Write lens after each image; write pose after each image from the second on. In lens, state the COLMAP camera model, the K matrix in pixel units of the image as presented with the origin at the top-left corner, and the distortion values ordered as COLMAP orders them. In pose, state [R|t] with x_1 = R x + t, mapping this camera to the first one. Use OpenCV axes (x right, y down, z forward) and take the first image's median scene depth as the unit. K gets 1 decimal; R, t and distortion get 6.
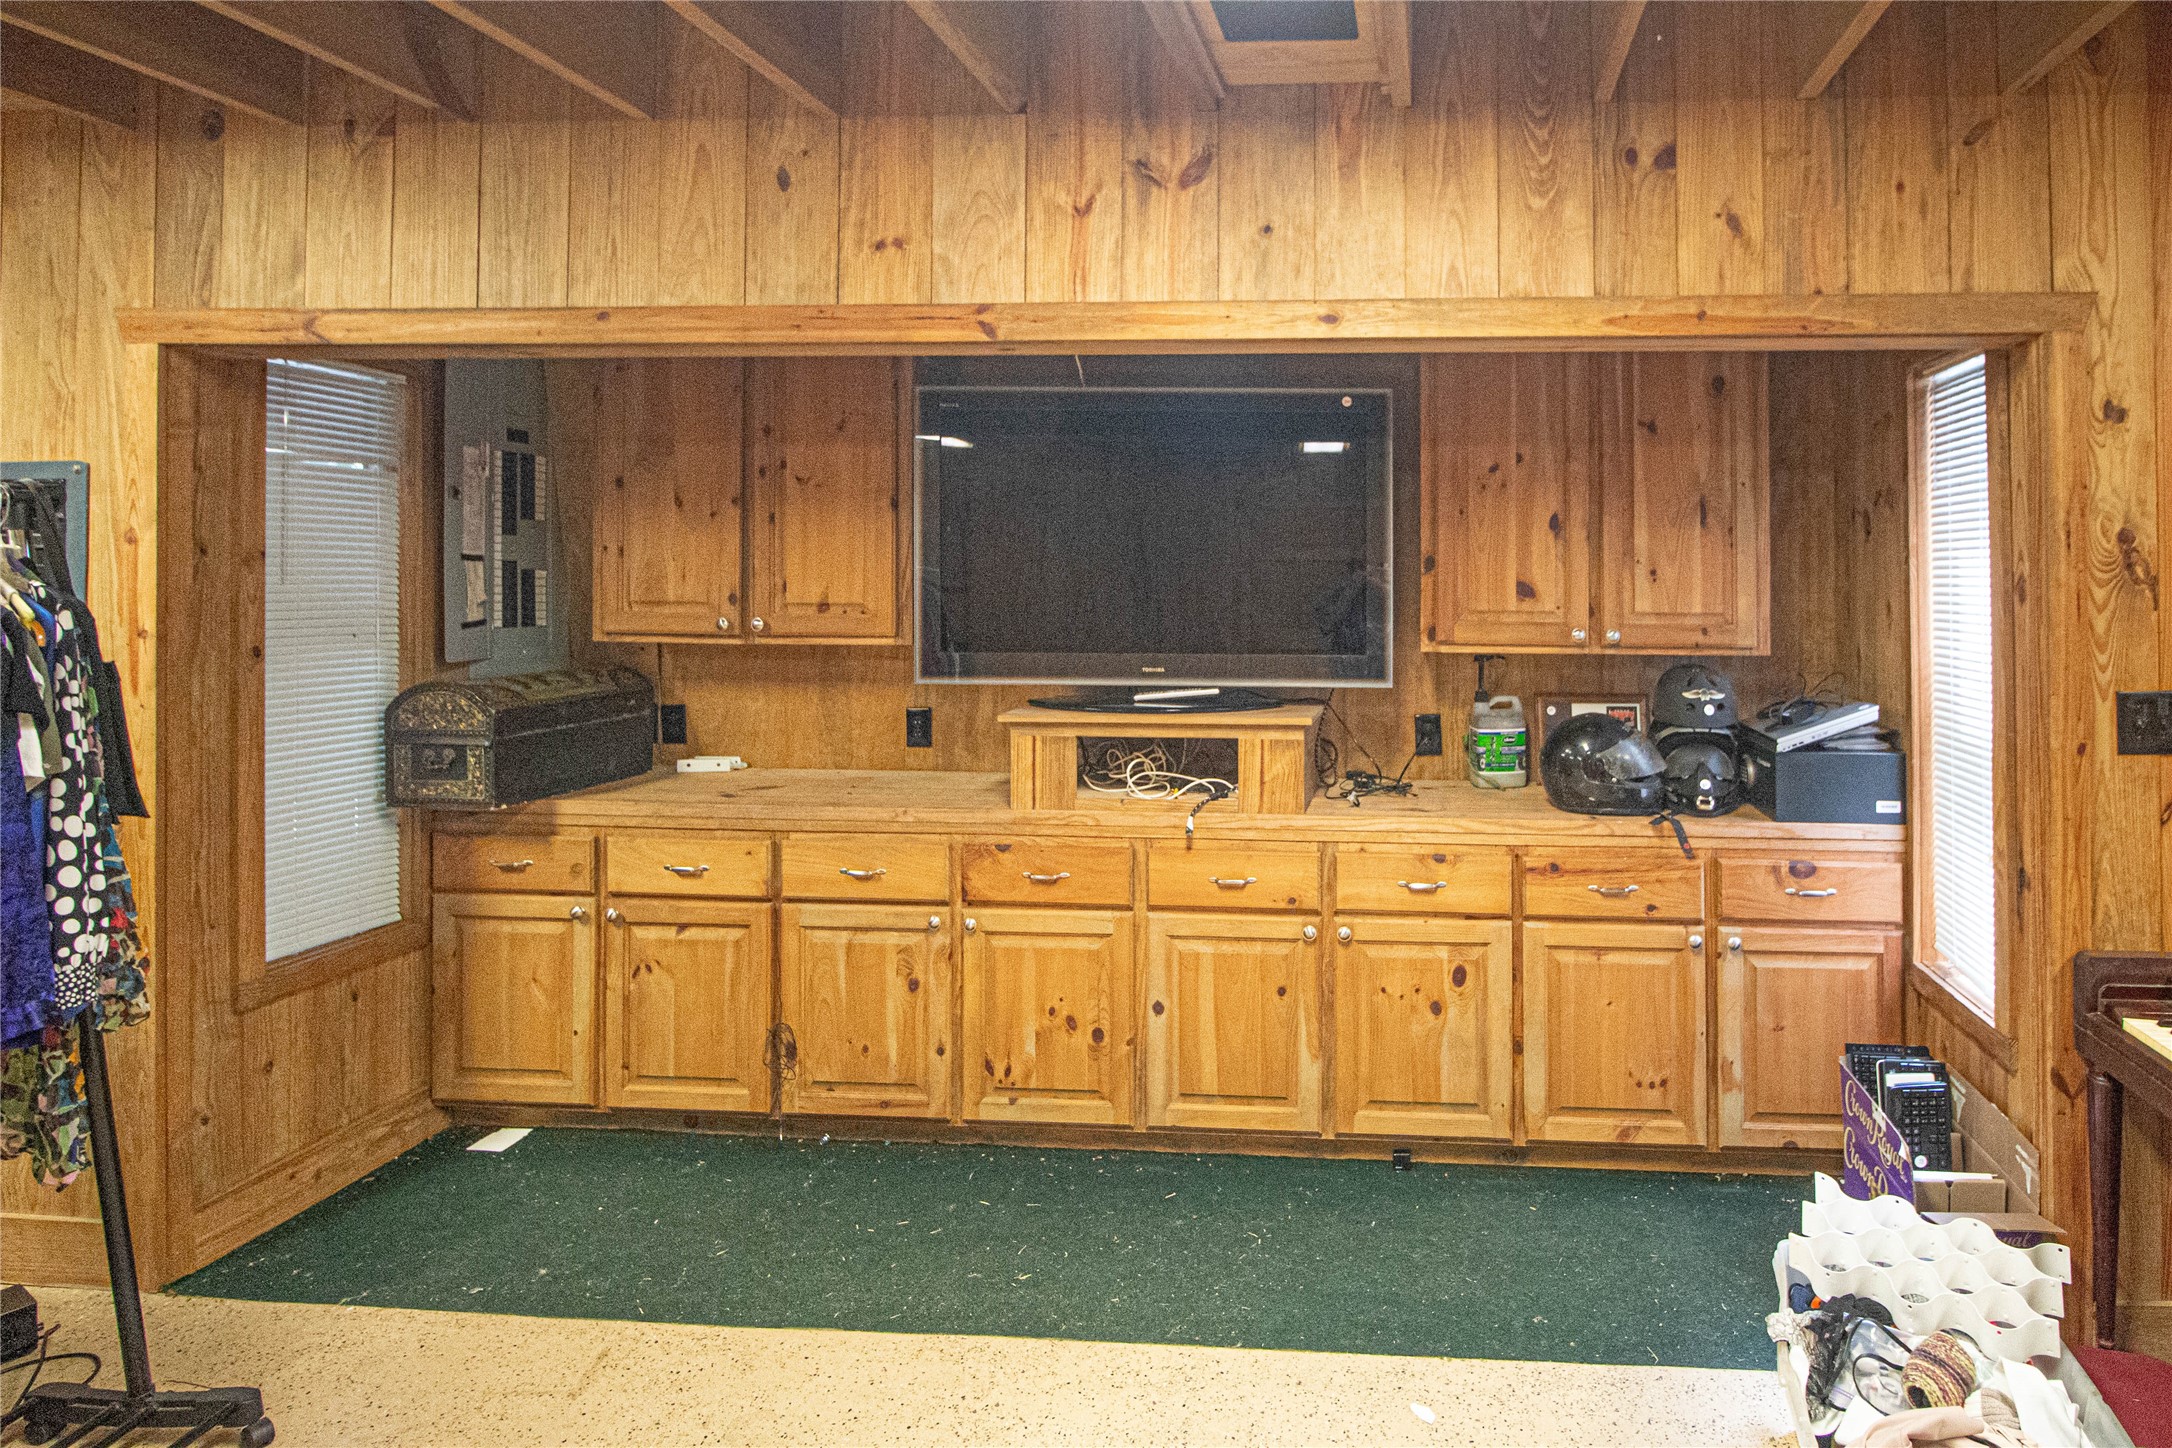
lens RADIAL K [[1097.7, 0, 1108.5], [0, 1097.7, 707.5], [0, 0, 1]] dist [-0.016423, -0.006320]
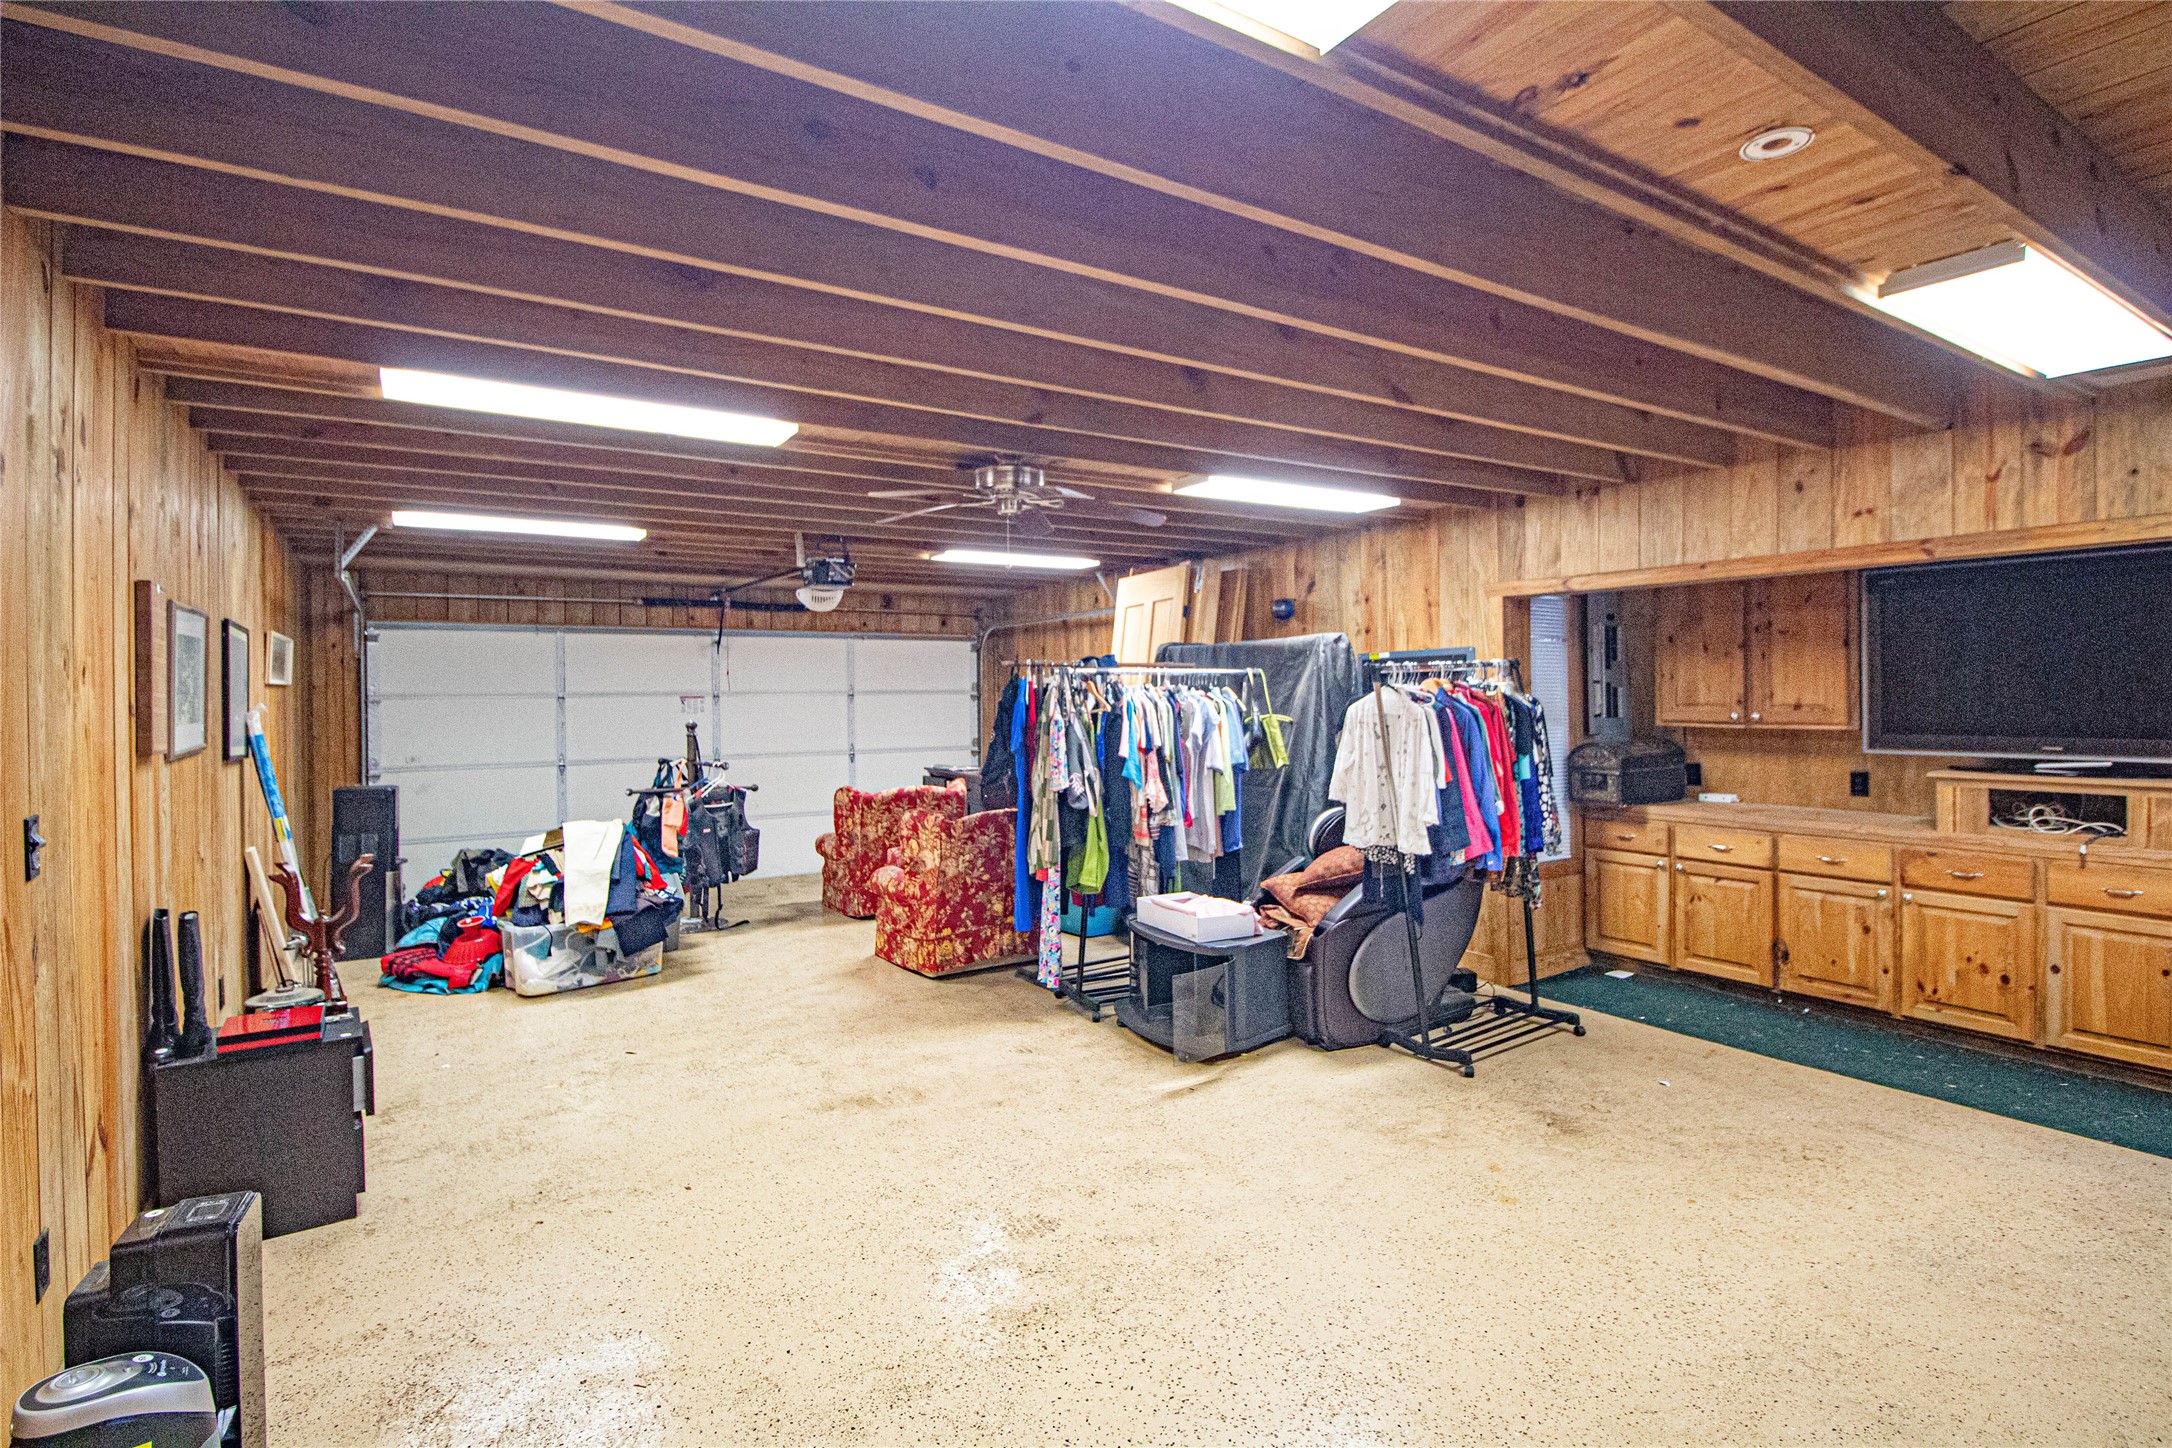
lens RADIAL K [[1097.7, 0, 1086.0], [0, 1097.7, 711.0], [0, 0, 1]] dist [-0.016423, -0.006320]
pose [[0.759199, -0.004352, -0.650844, -0.001677], [-0.060108, 0.995235, -0.076769, 0.128335], [0.648077, 0.097404, 0.755320, -1.142389]]
